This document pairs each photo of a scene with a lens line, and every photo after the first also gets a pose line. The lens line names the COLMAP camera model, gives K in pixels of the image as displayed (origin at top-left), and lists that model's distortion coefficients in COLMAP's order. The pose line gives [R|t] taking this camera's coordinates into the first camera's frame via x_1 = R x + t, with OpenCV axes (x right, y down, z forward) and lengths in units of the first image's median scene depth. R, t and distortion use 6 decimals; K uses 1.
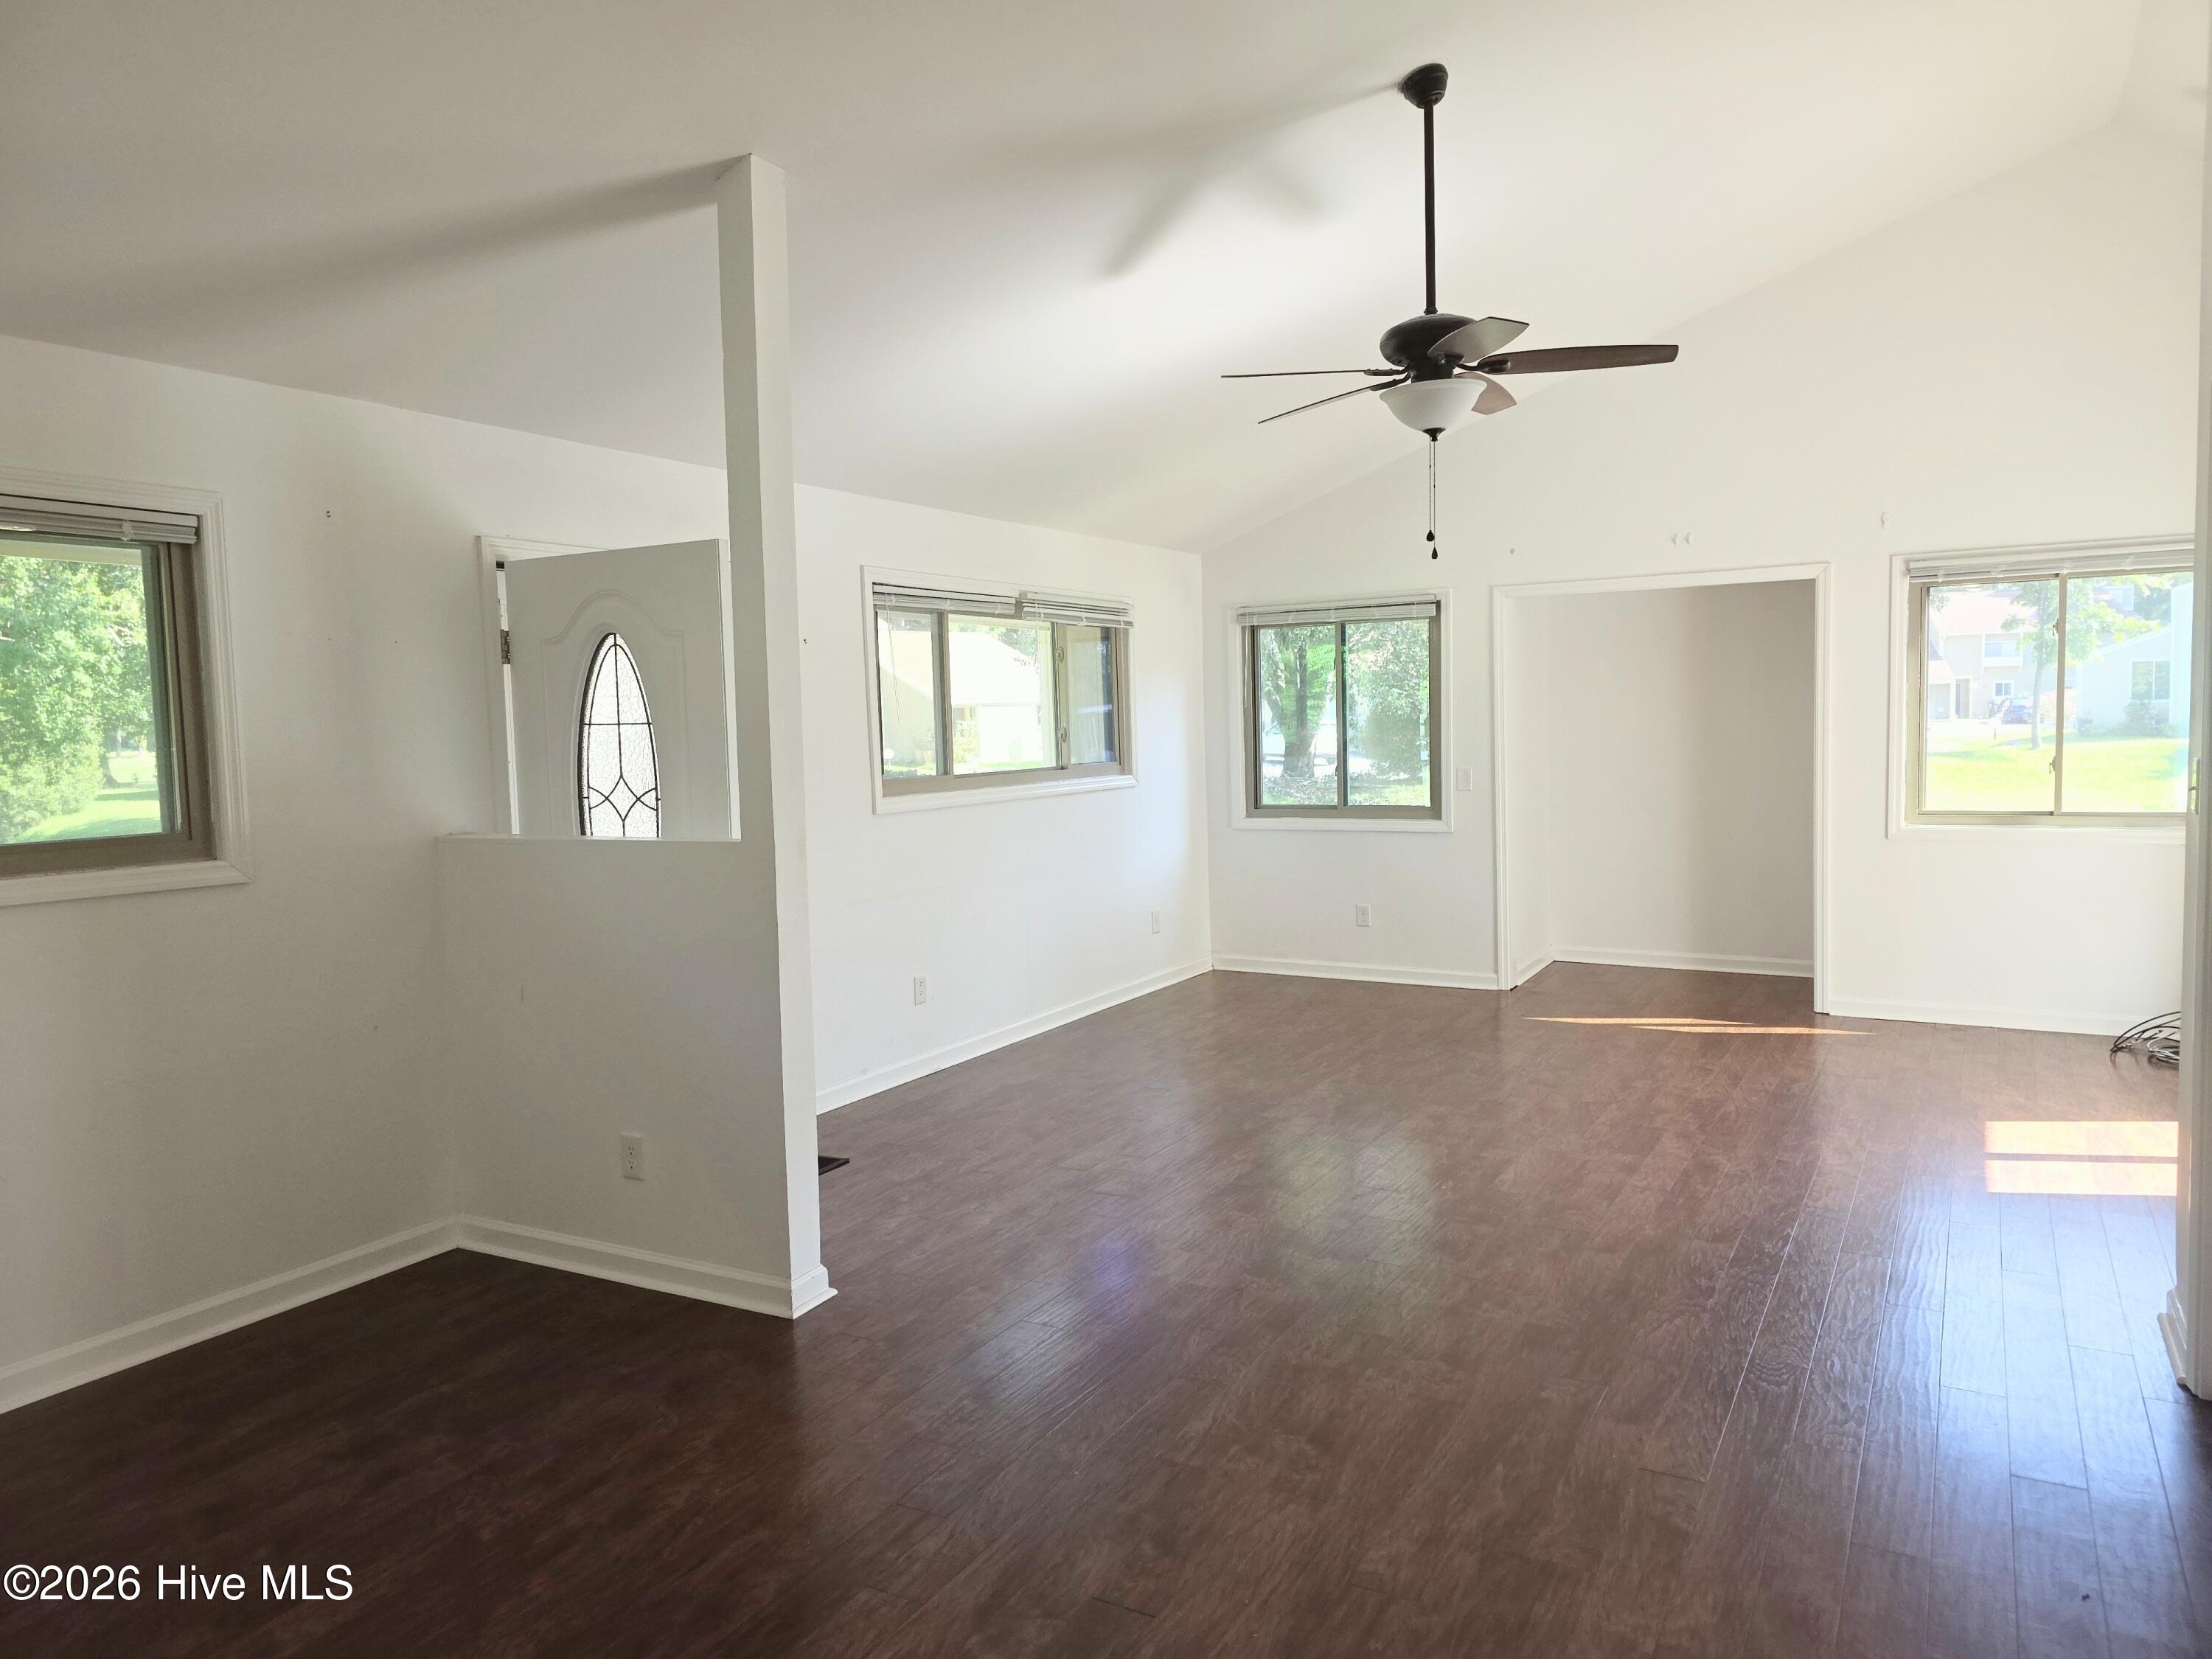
lens RADIAL K [[1484.7, 0, 1106.3], [0, 1484.7, 820.2], [0, 0, 1]] dist [0.055159, -0.054728]
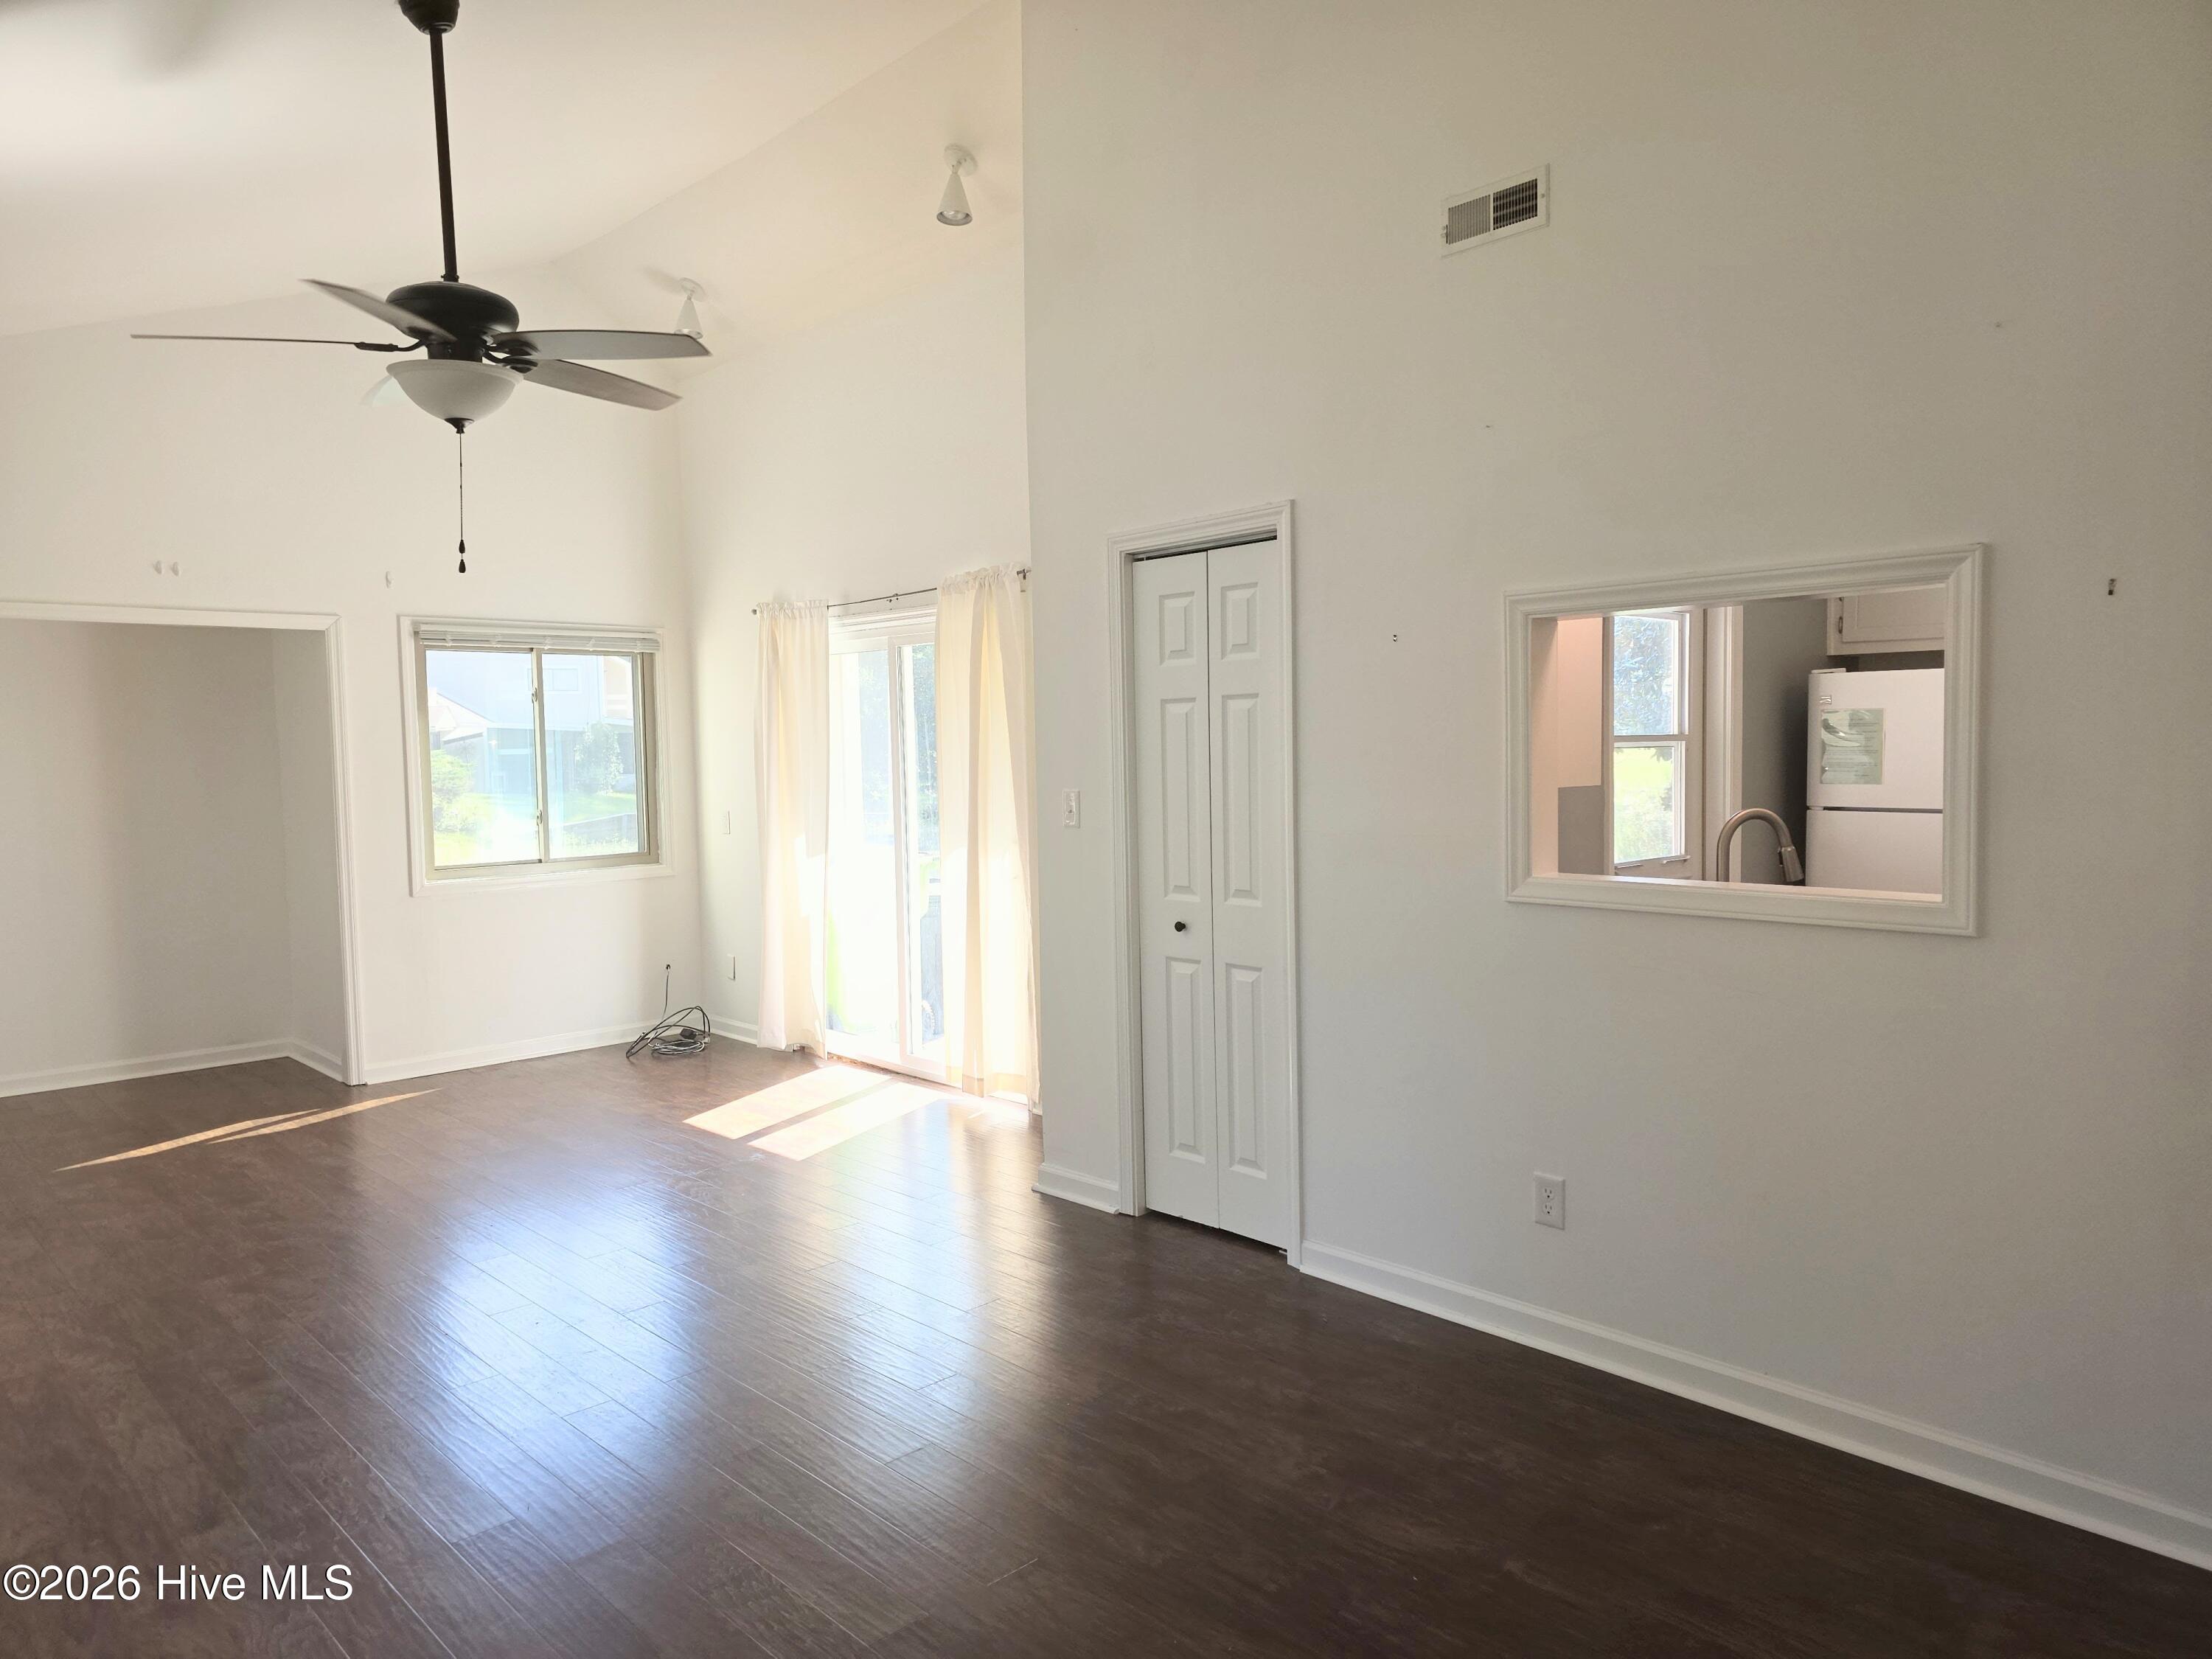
lens RADIAL K [[1463.5, 0, 1127.7], [0, 1463.5, 830.2], [0, 0, 1]] dist [0.069853, -0.064770]
pose [[0.268512, -0.034905, 0.962644, -0.360341], [0.077525, 0.996885, 0.014523, -0.010905], [-0.960152, 0.070729, 0.270381, 0.317783]]
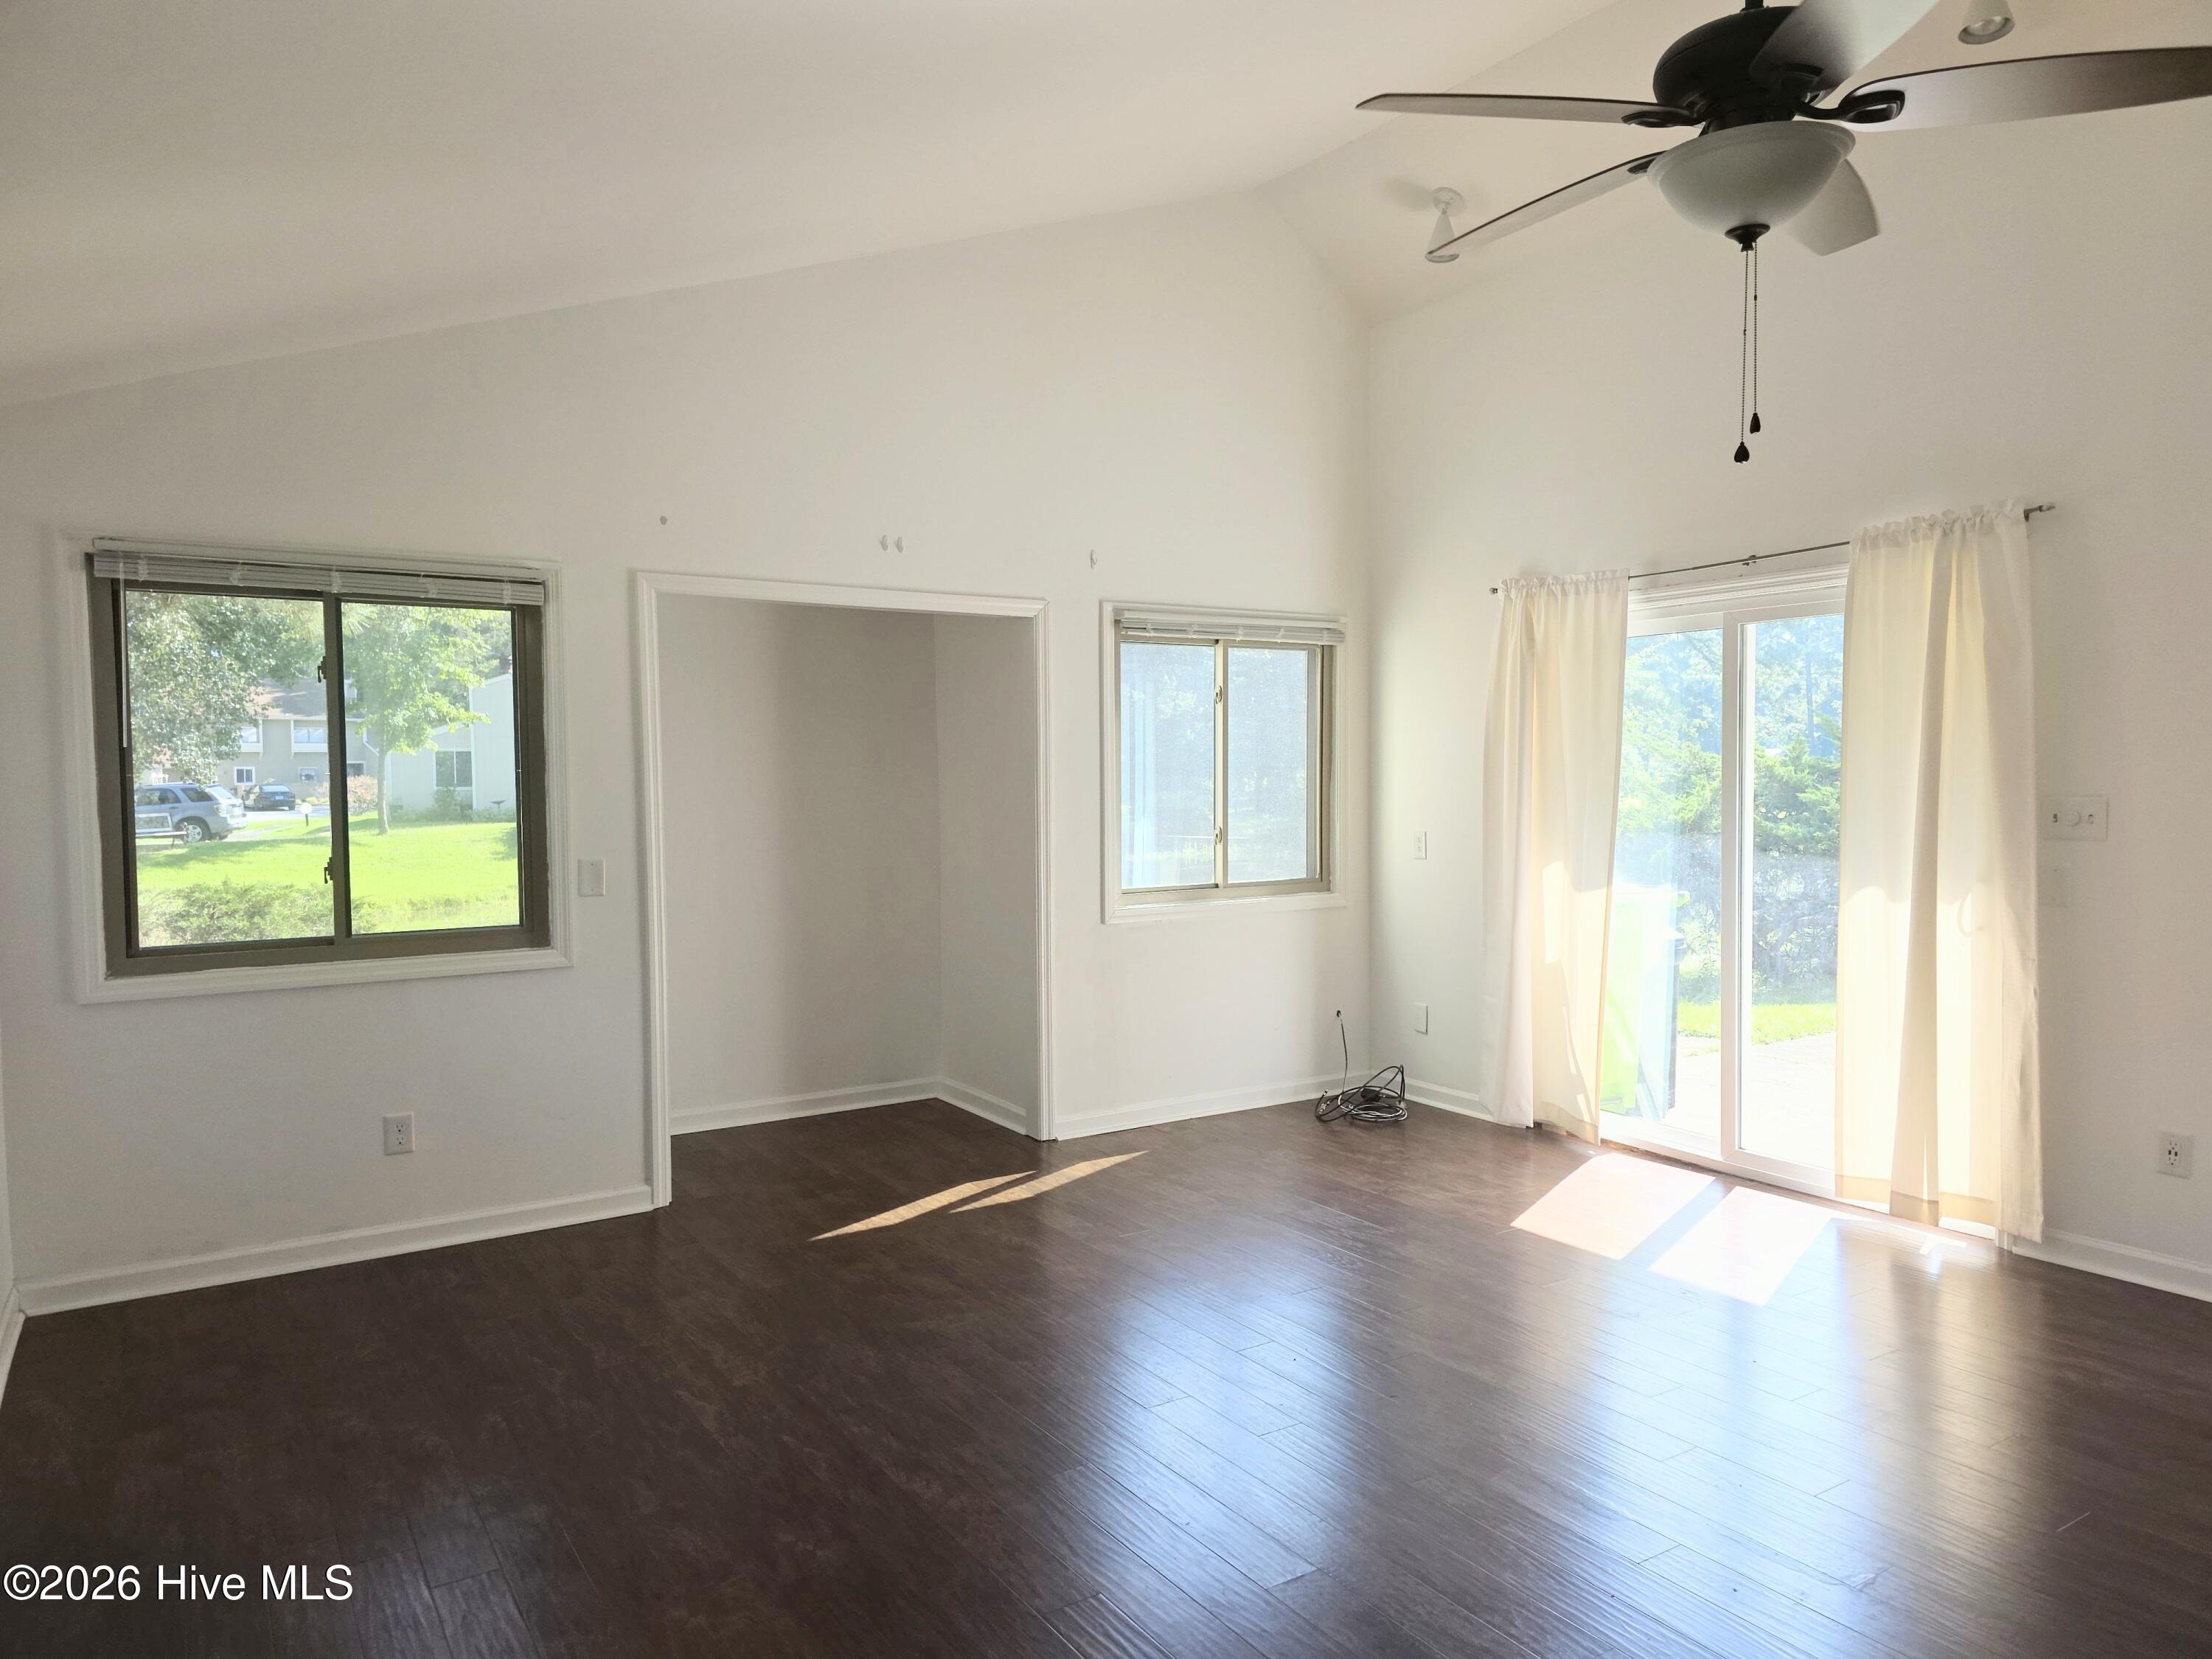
lens RADIAL K [[1463.5, 0, 1127.7], [0, 1463.5, 830.2], [0, 0, 1]] dist [0.069853, -0.064770]
pose [[0.444657, -0.011803, 0.895623, -0.276573], [0.058260, 0.998177, -0.015770, -0.033234], [-0.893804, 0.059191, 0.444534, 0.717803]]
